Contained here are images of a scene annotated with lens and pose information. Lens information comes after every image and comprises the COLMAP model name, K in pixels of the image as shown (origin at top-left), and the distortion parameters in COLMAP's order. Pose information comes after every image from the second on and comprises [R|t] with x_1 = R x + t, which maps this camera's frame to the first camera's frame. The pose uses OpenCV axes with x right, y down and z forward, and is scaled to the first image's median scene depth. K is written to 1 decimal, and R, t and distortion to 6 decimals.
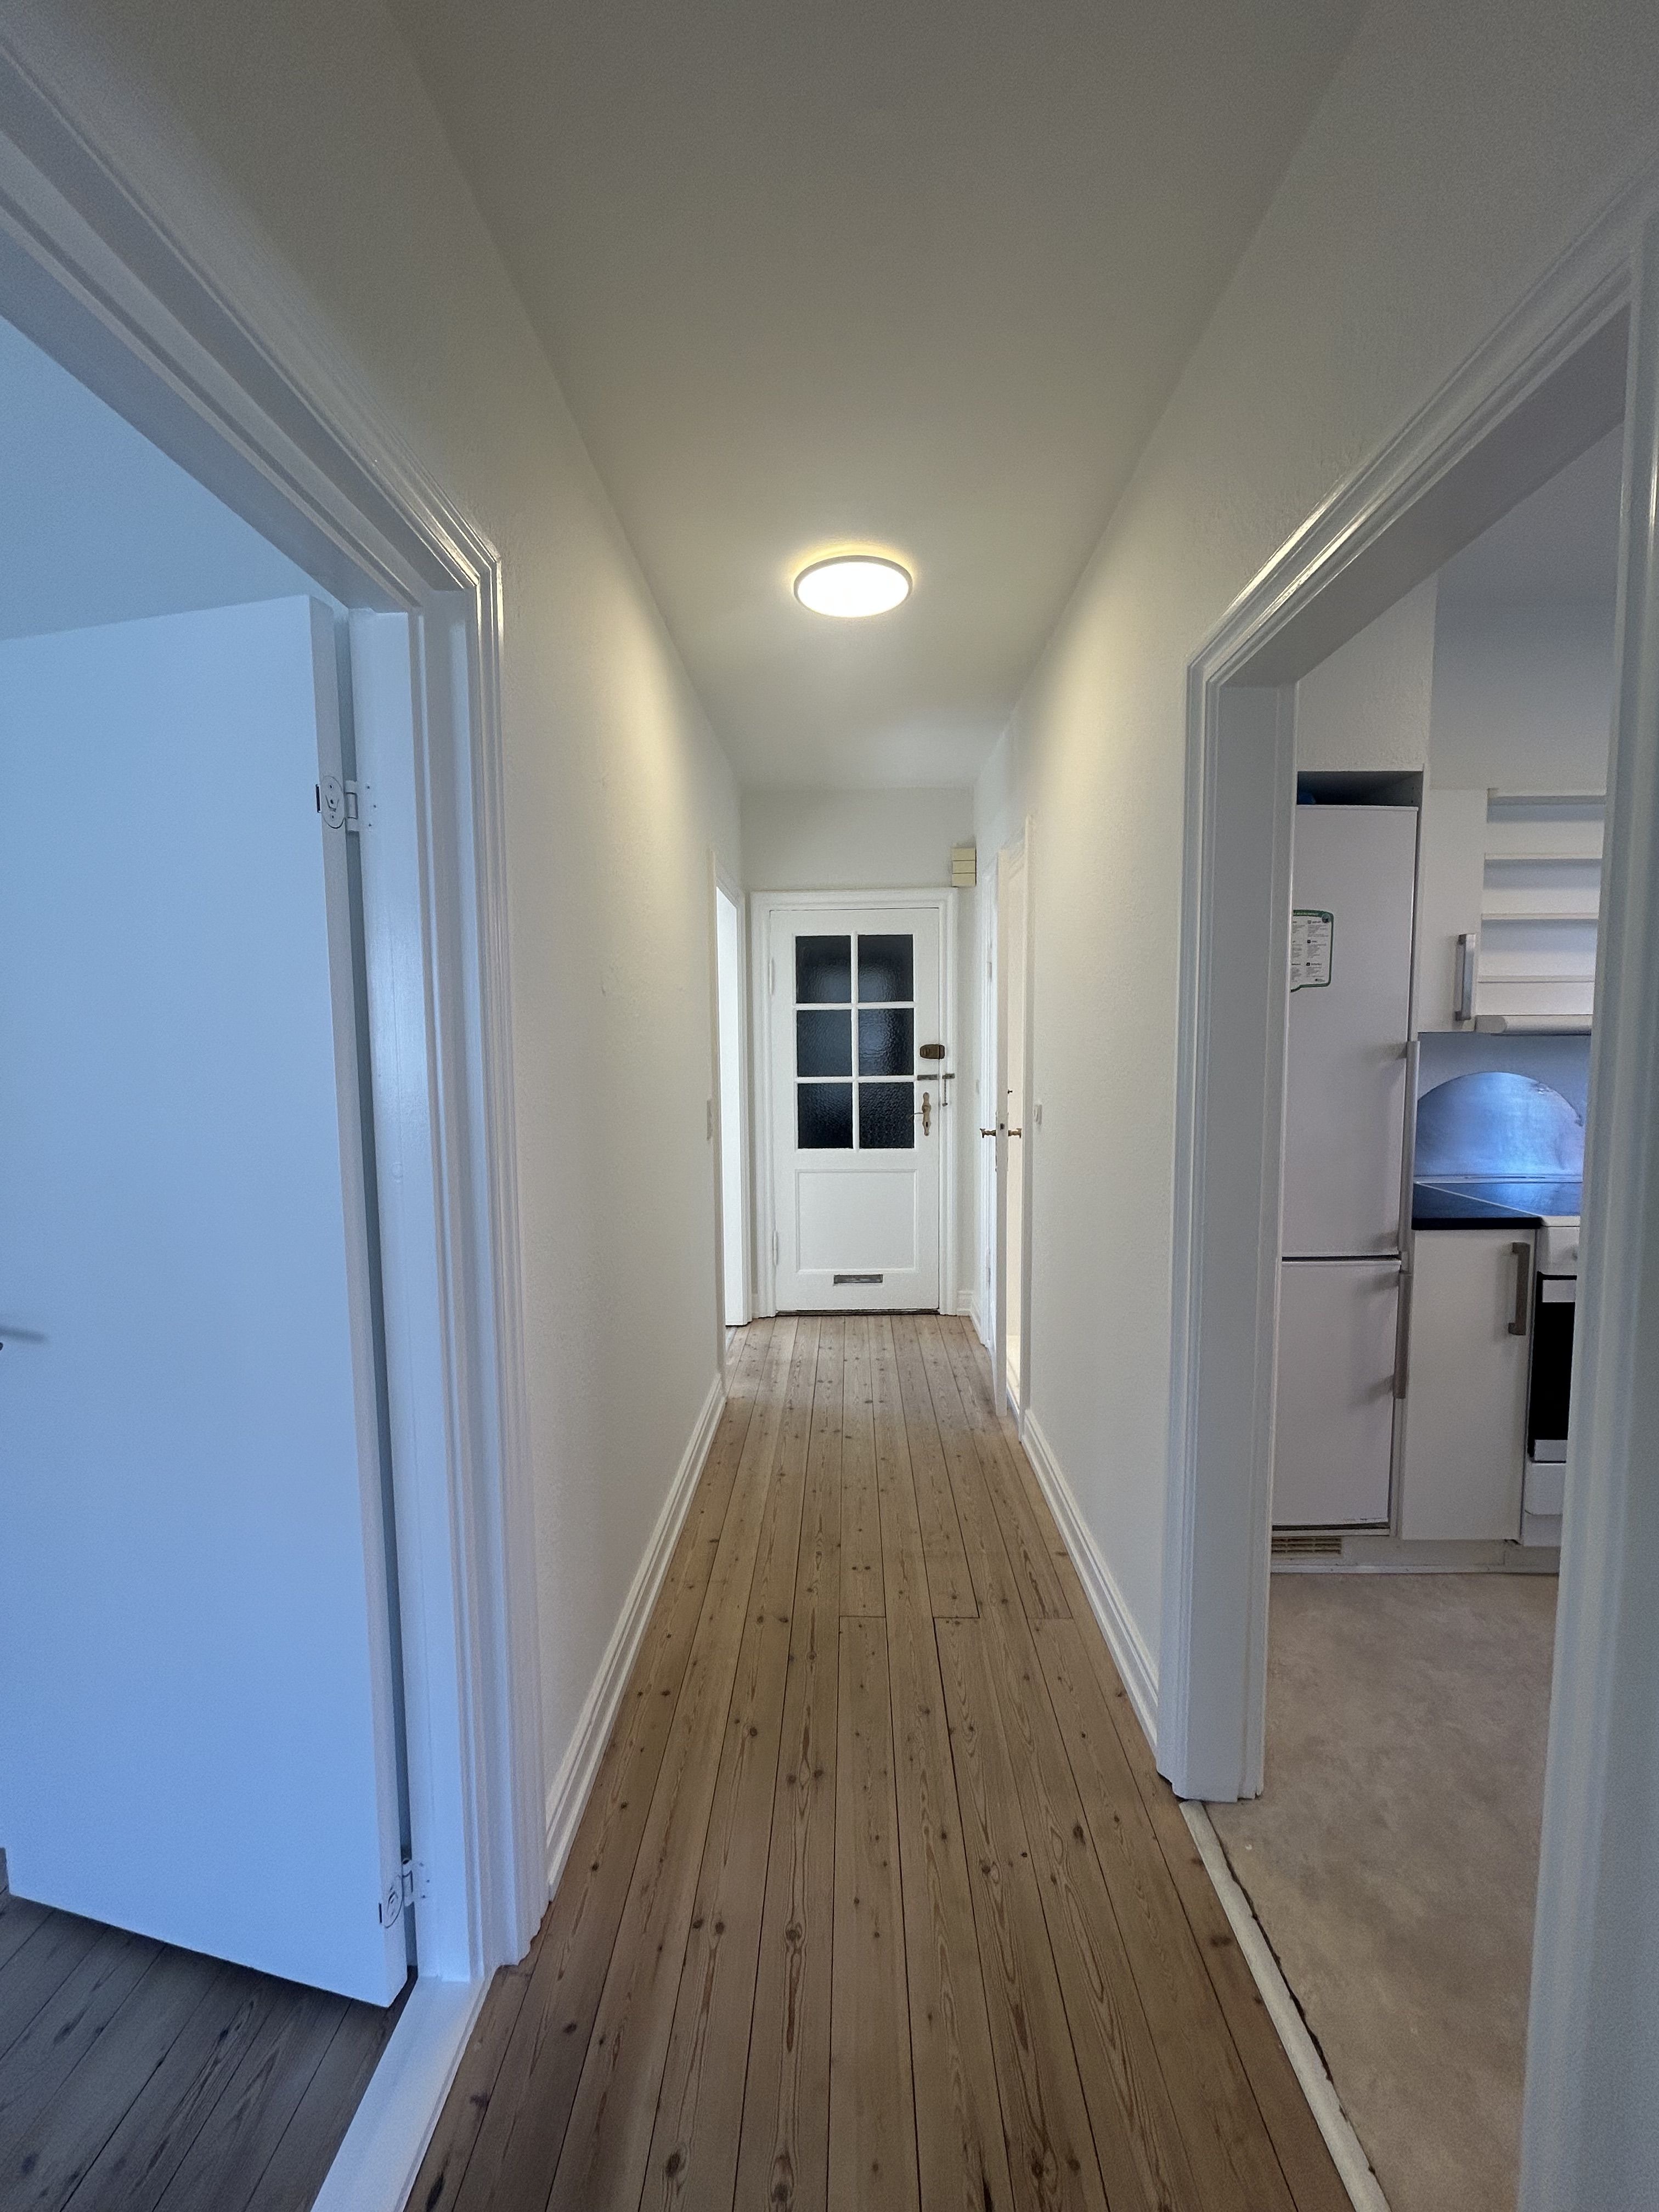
lens RADIAL K [[893.7, 0, 836.1], [0, 893.7, 1104.8], [0, 0, 1]] dist [-0.002015, -0.000203]
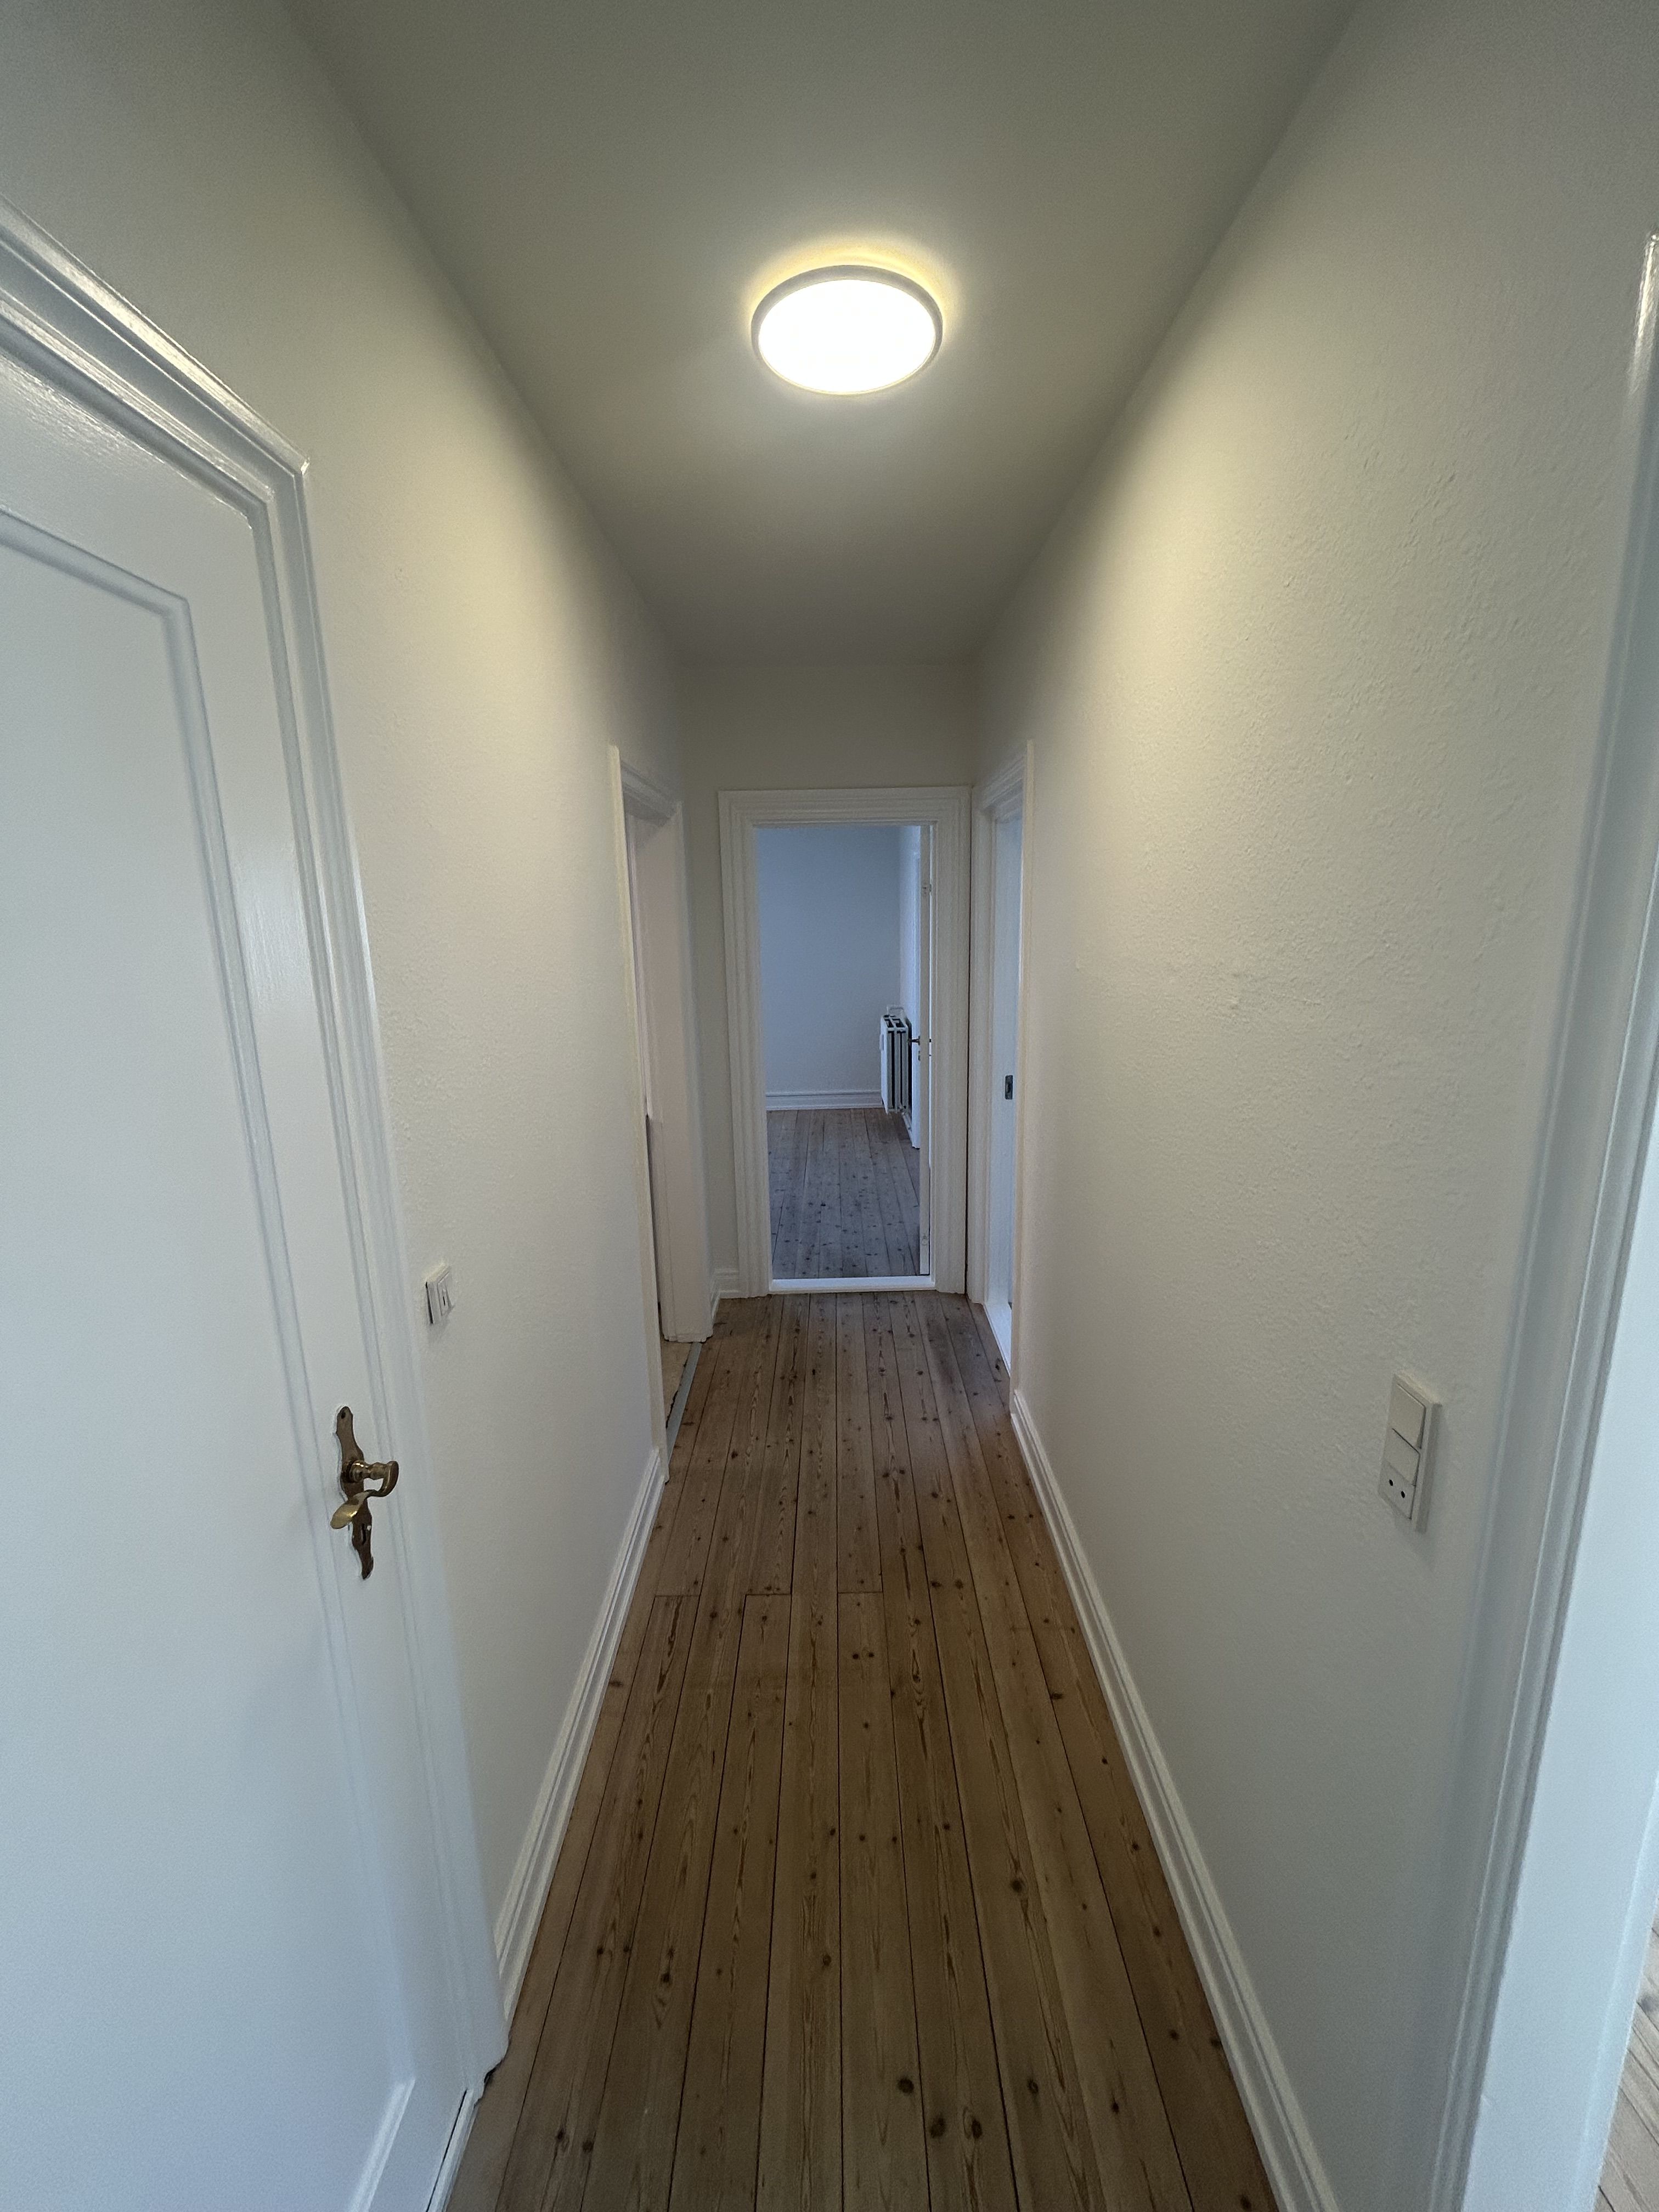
lens RADIAL K [[893.7, 0, 834.7], [0, 893.7, 1103.5], [0, 0, 1]] dist [-0.002015, -0.000203]
pose [[-0.999451, 0.031120, -0.011332, 0.052410], [0.026520, 0.956962, 0.288999, -0.254901], [0.019838, 0.288540, -0.957262, 1.804288]]
